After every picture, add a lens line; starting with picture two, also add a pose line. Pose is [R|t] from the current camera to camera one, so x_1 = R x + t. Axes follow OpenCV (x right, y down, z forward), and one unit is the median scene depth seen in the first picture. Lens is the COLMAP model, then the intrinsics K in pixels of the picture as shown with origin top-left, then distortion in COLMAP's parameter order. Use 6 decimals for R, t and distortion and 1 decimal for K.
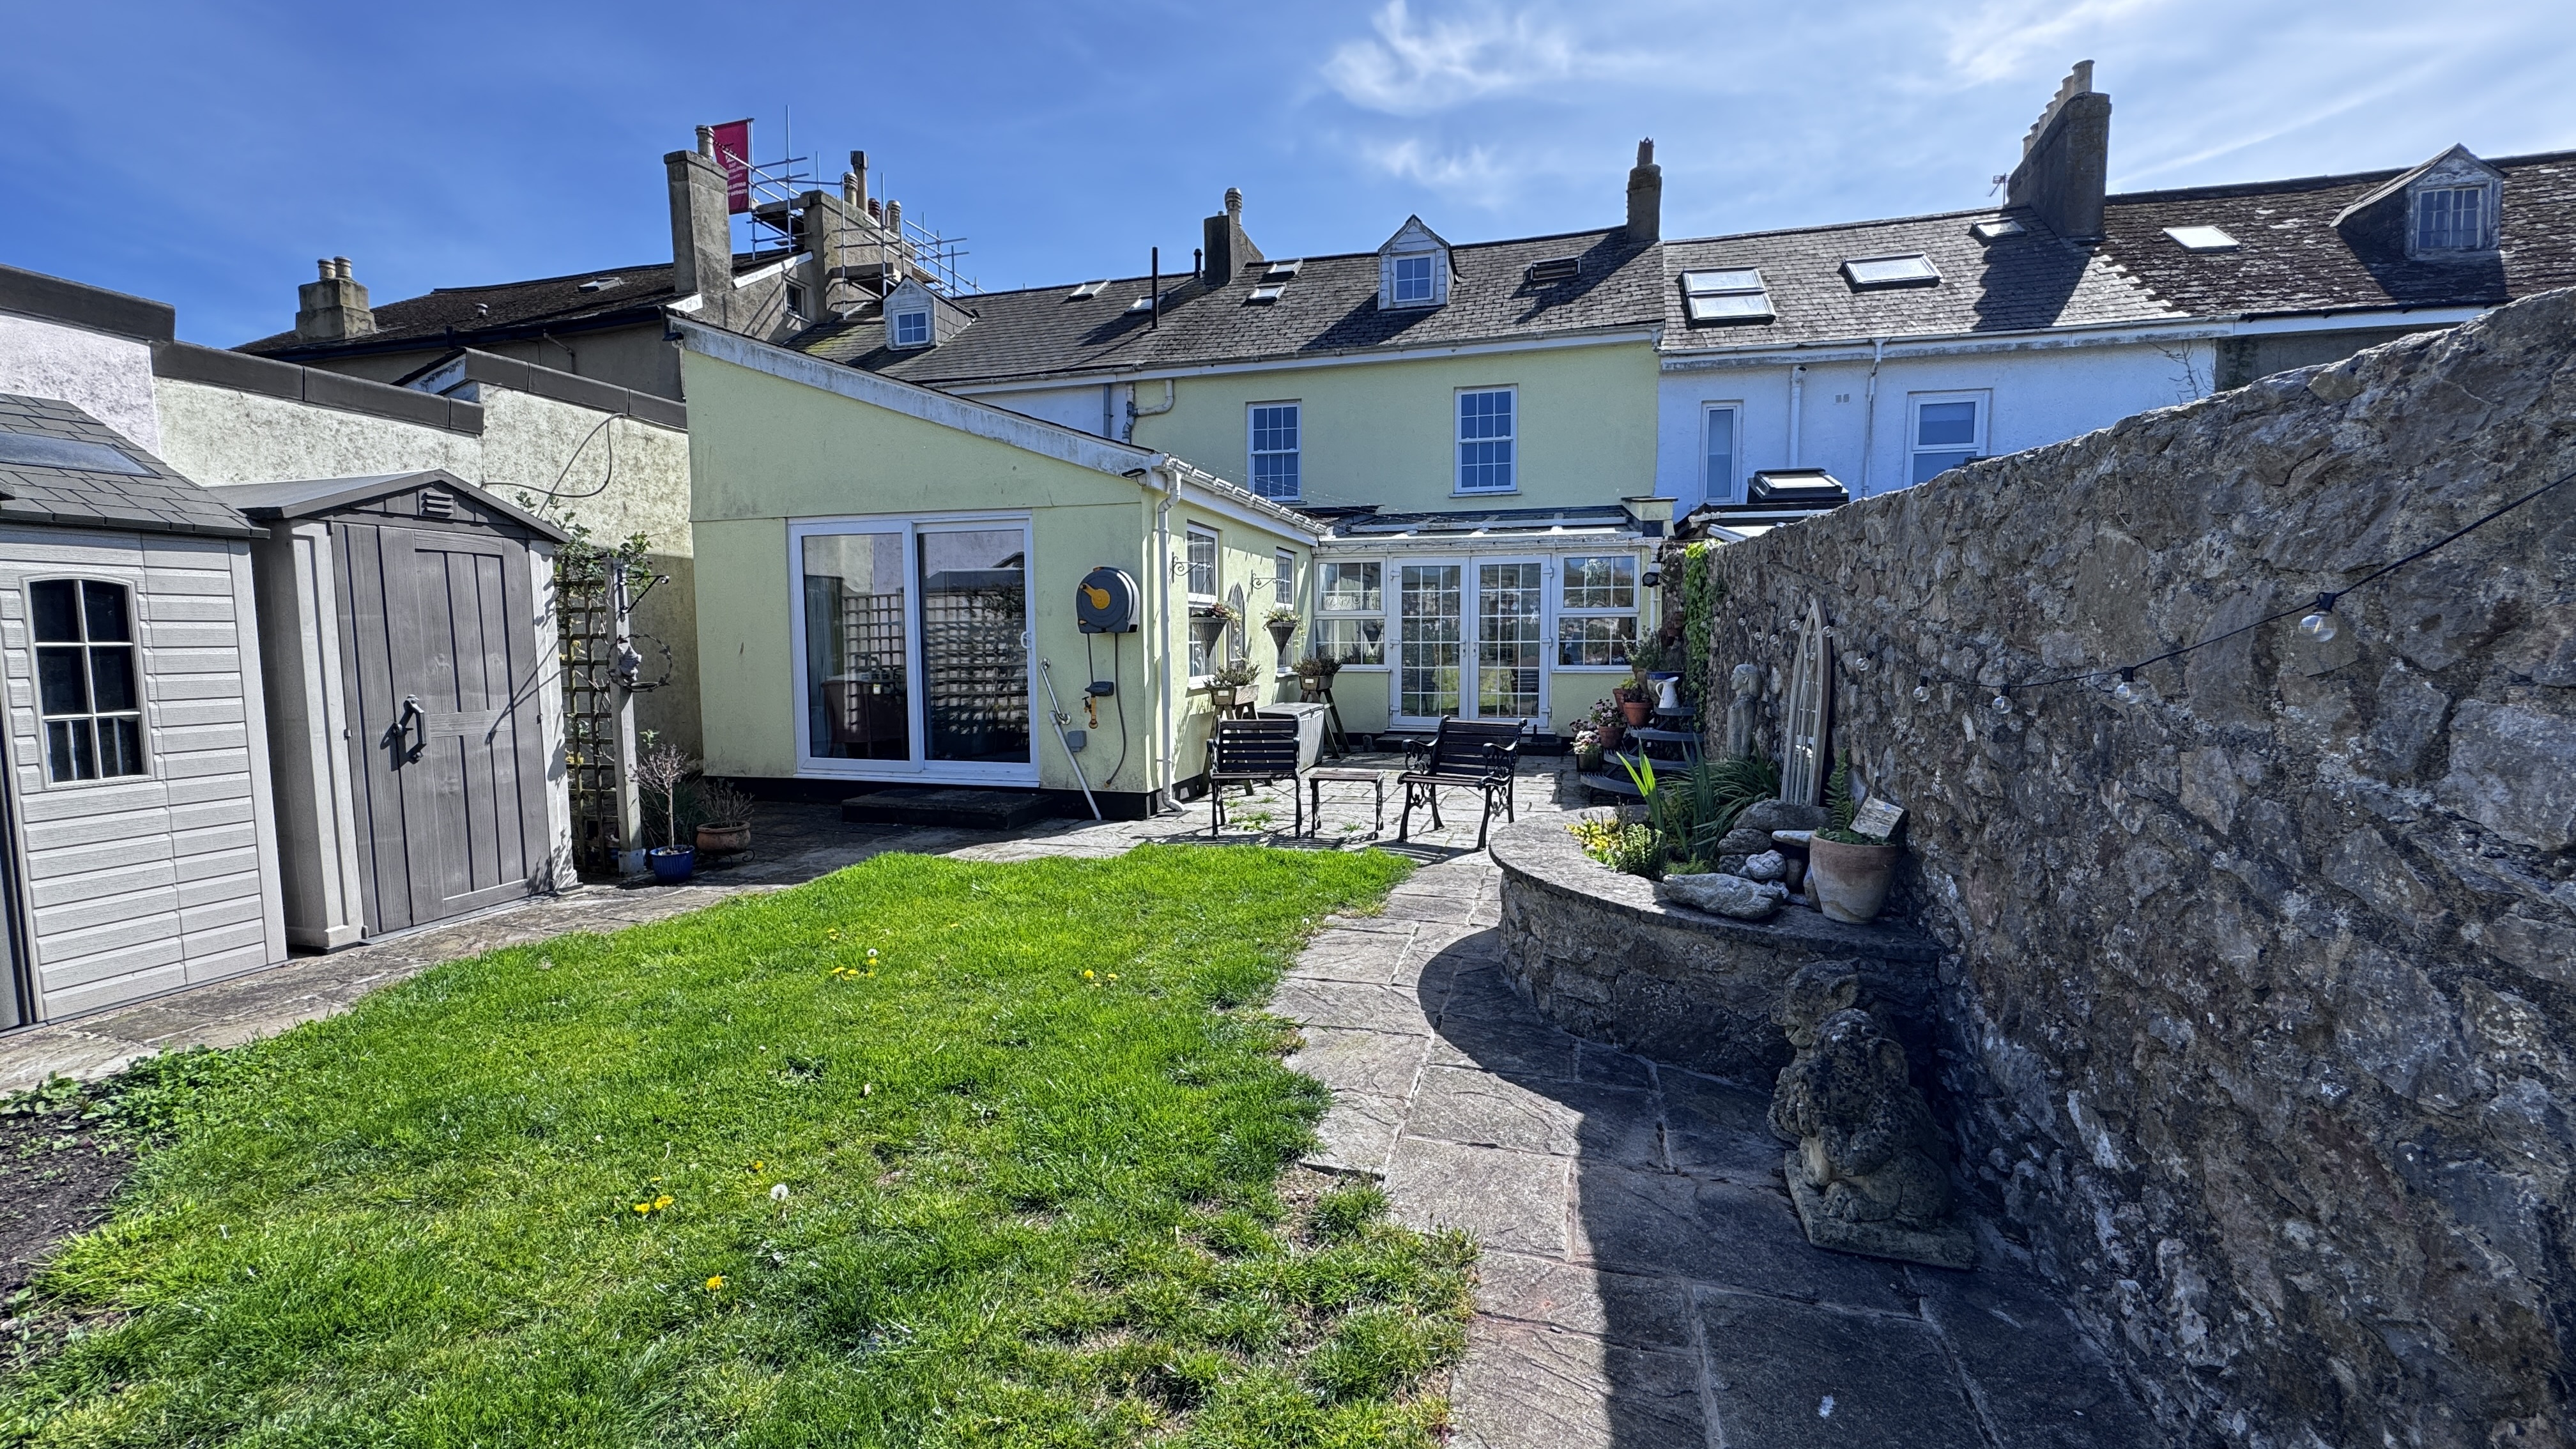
lens RADIAL K [[1027.3, 0, 1291.7], [0, 1027.3, 719.6], [0, 0, 1]] dist [-0.002773, 0.000385]
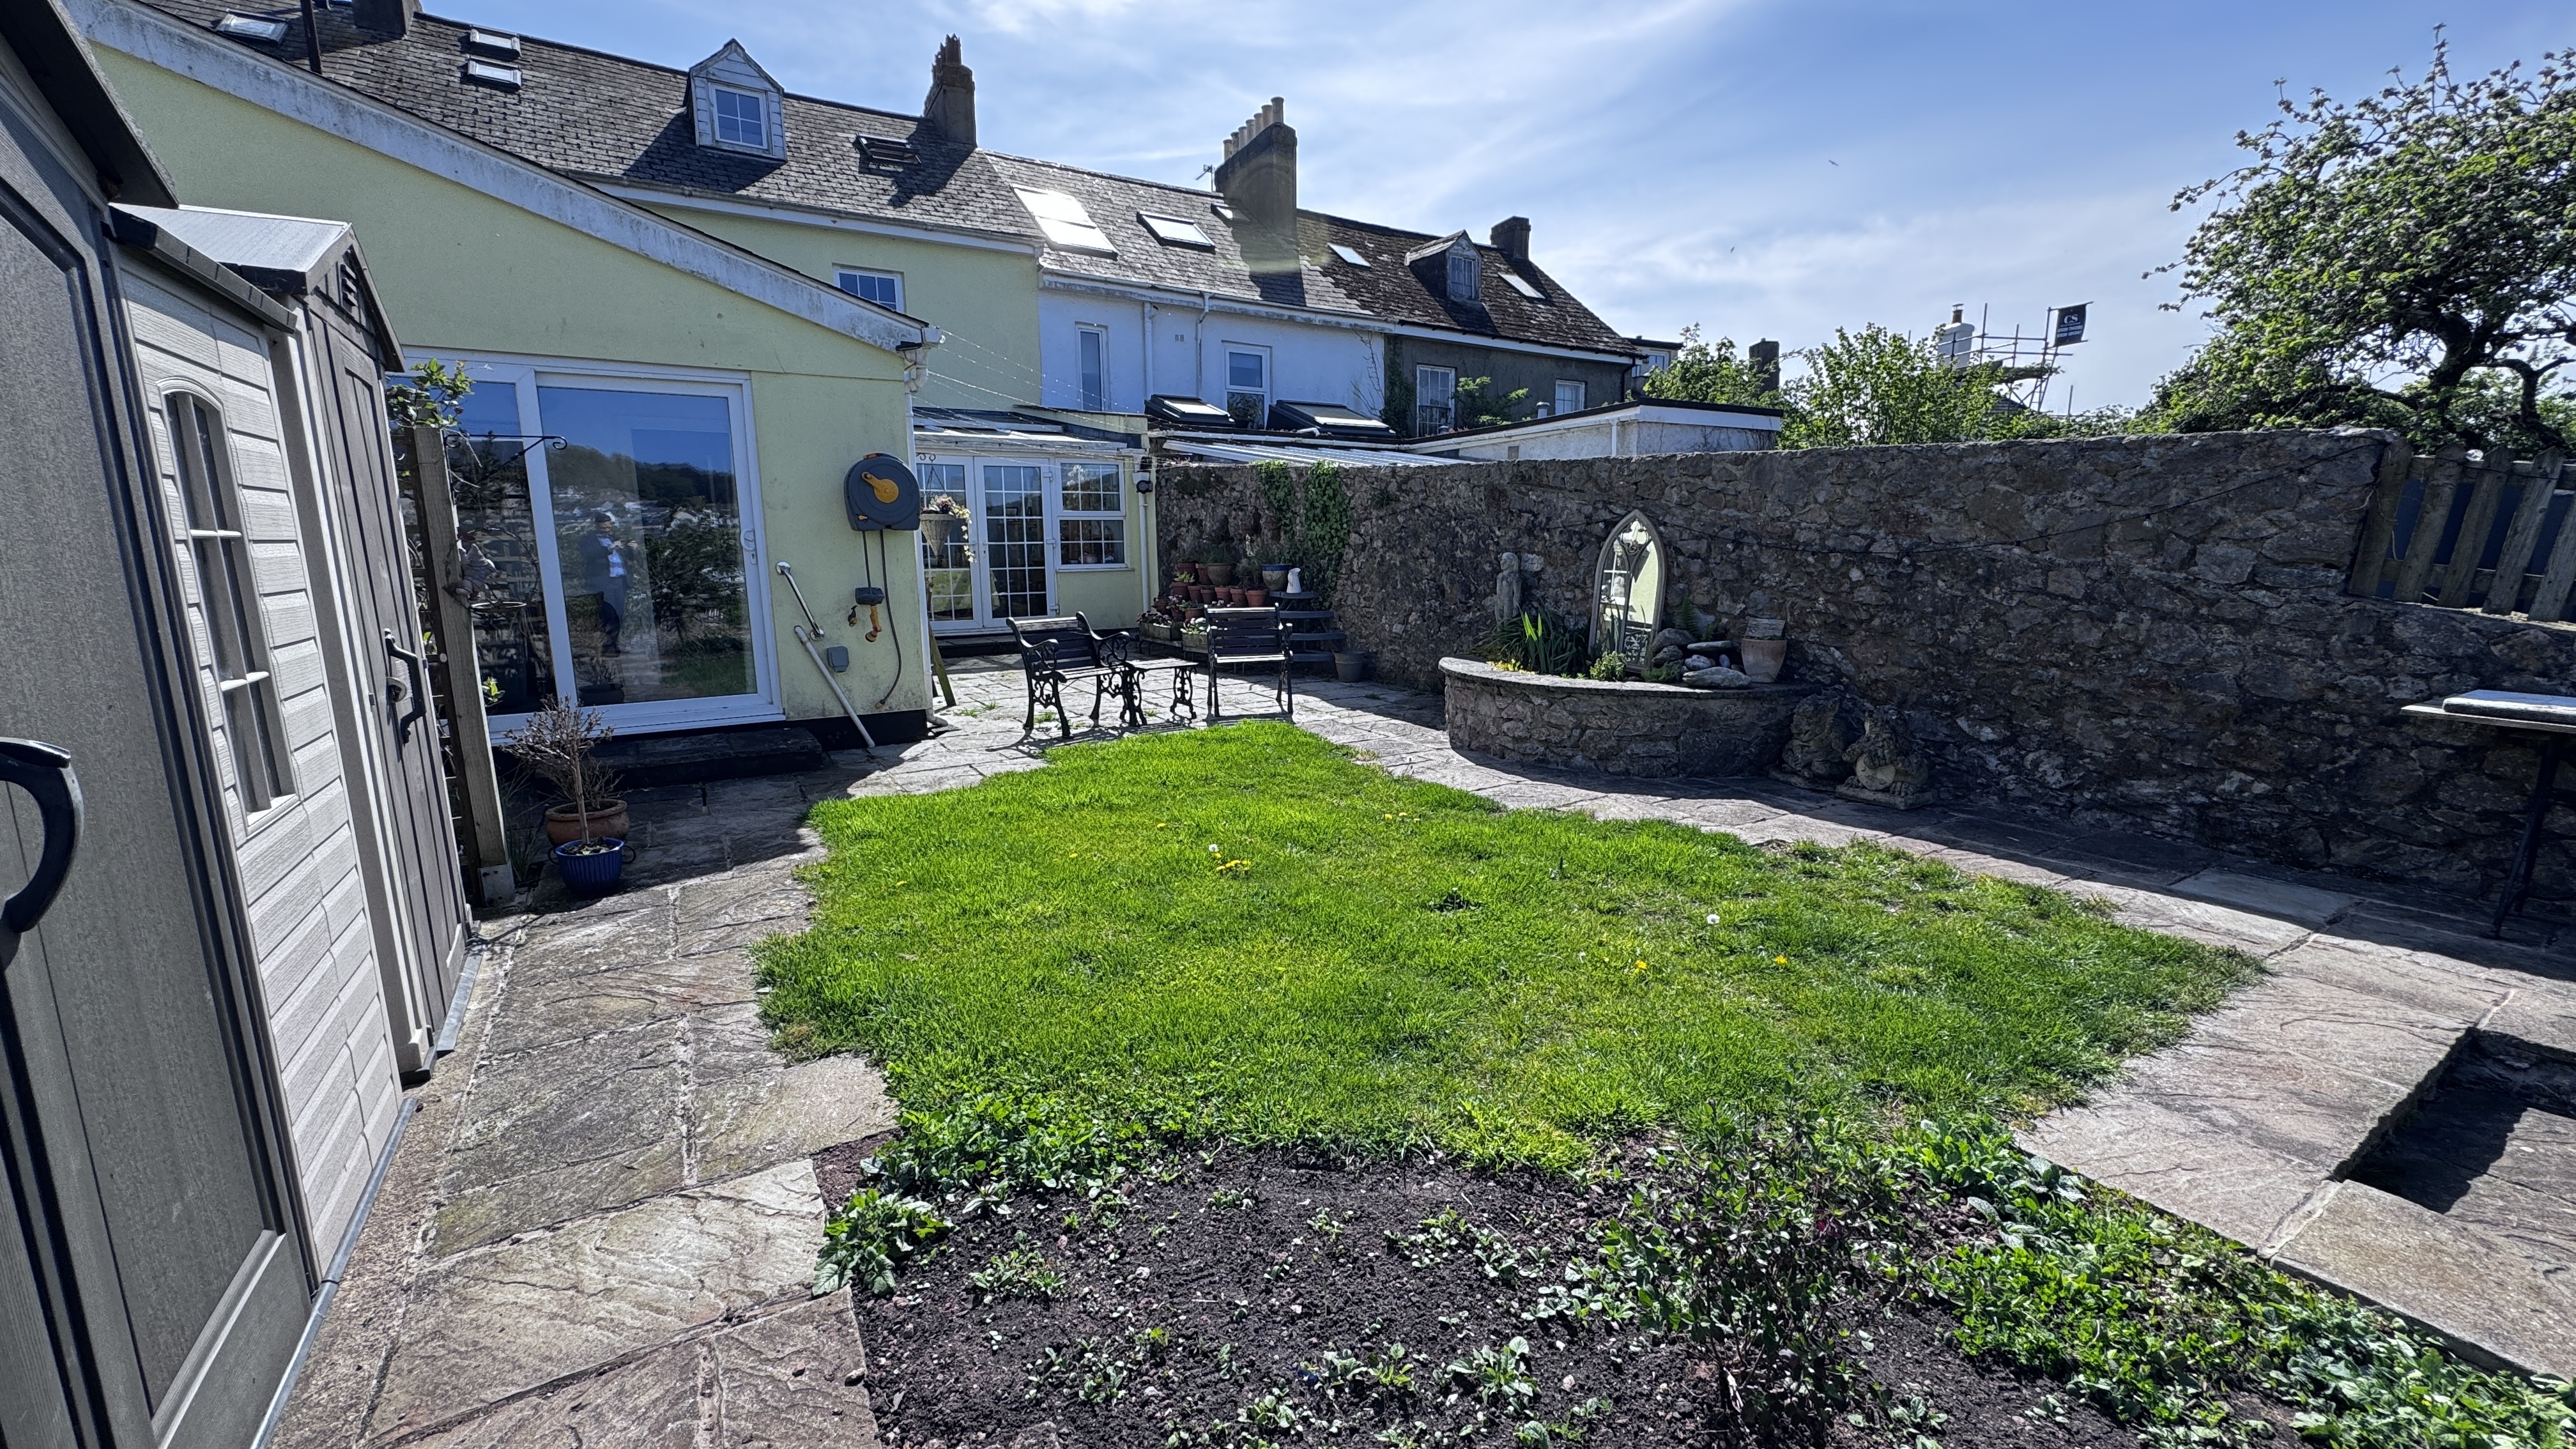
lens RADIAL K [[1027.3, 0, 1286.9], [0, 1027.3, 722.1], [0, 0, 1]] dist [-0.002773, 0.000385]
pose [[0.675514, -0.130420, 0.725721, -0.319327], [0.062898, 0.990838, 0.119518, -0.003151], [-0.734660, -0.035090, 0.677528, 0.079614]]
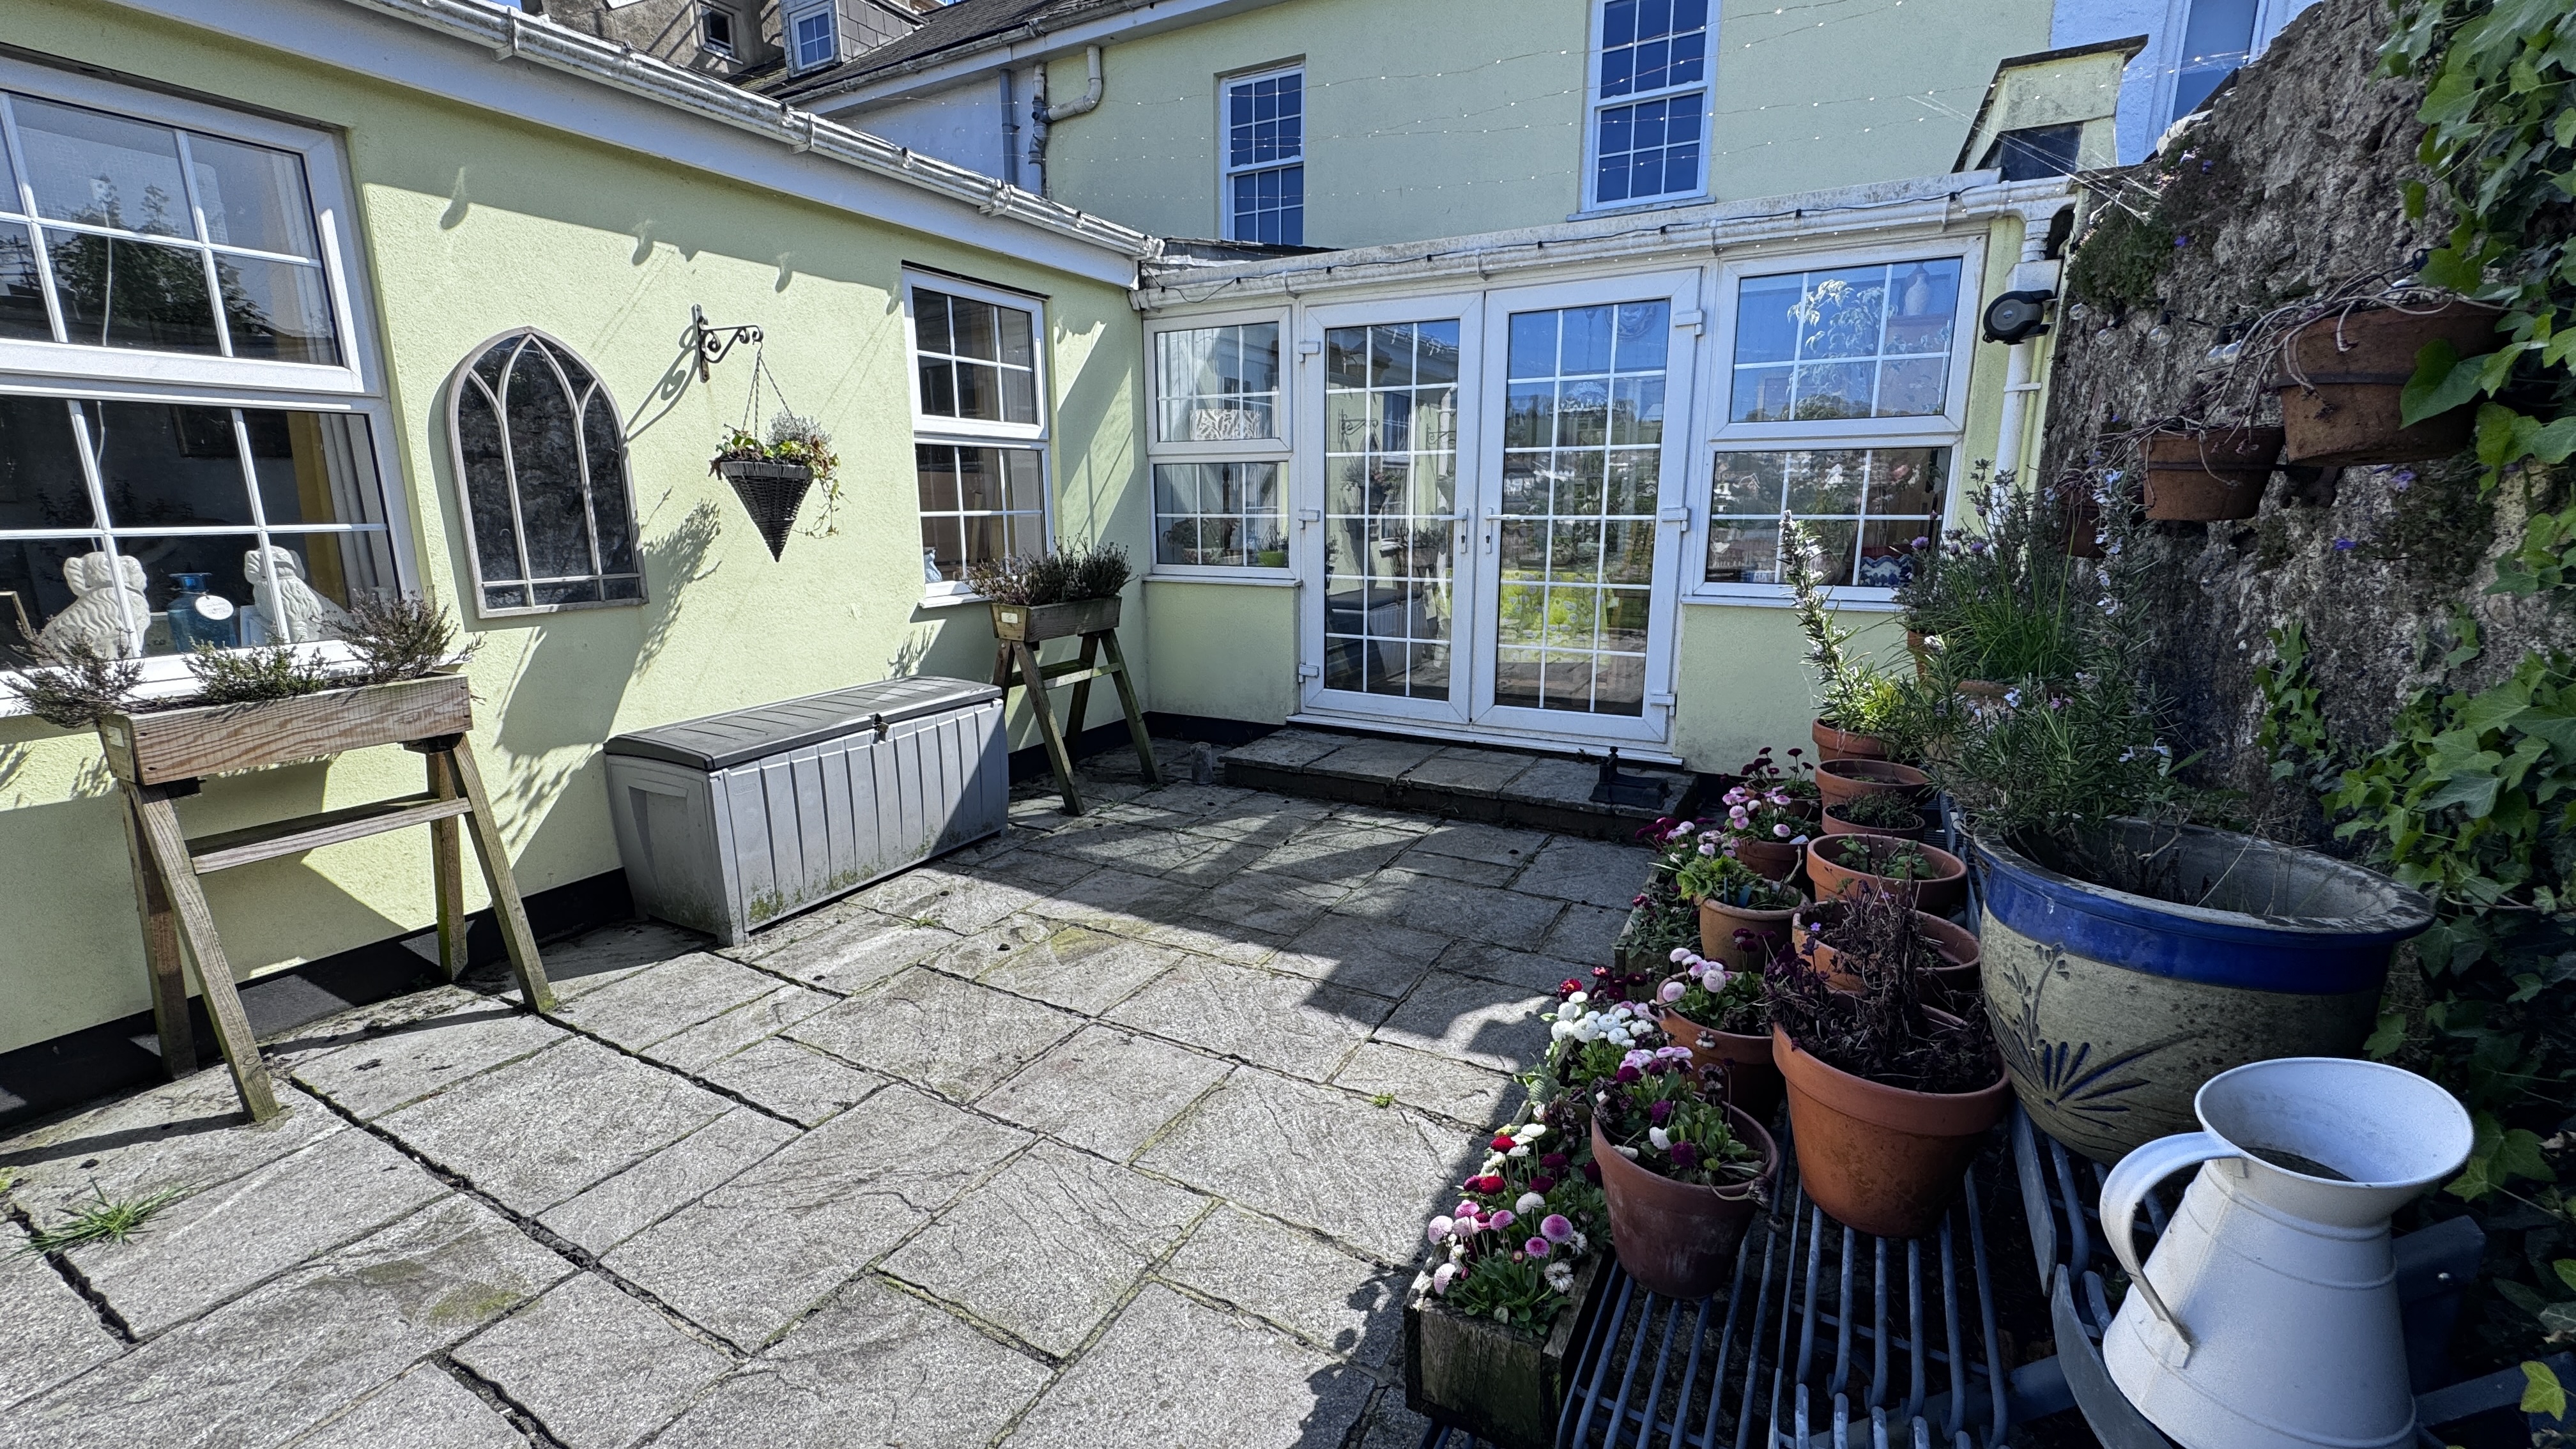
lens RADIAL K [[1027.3, 0, 1289.4], [0, 1027.3, 720.8], [0, 0, 1]] dist [-0.002773, 0.000385]
pose [[0.971361, 0.051623, -0.231935, 0.169973], [-0.019825, 0.990318, 0.137392, -0.043349], [0.236782, -0.128859, 0.962980, 0.501498]]
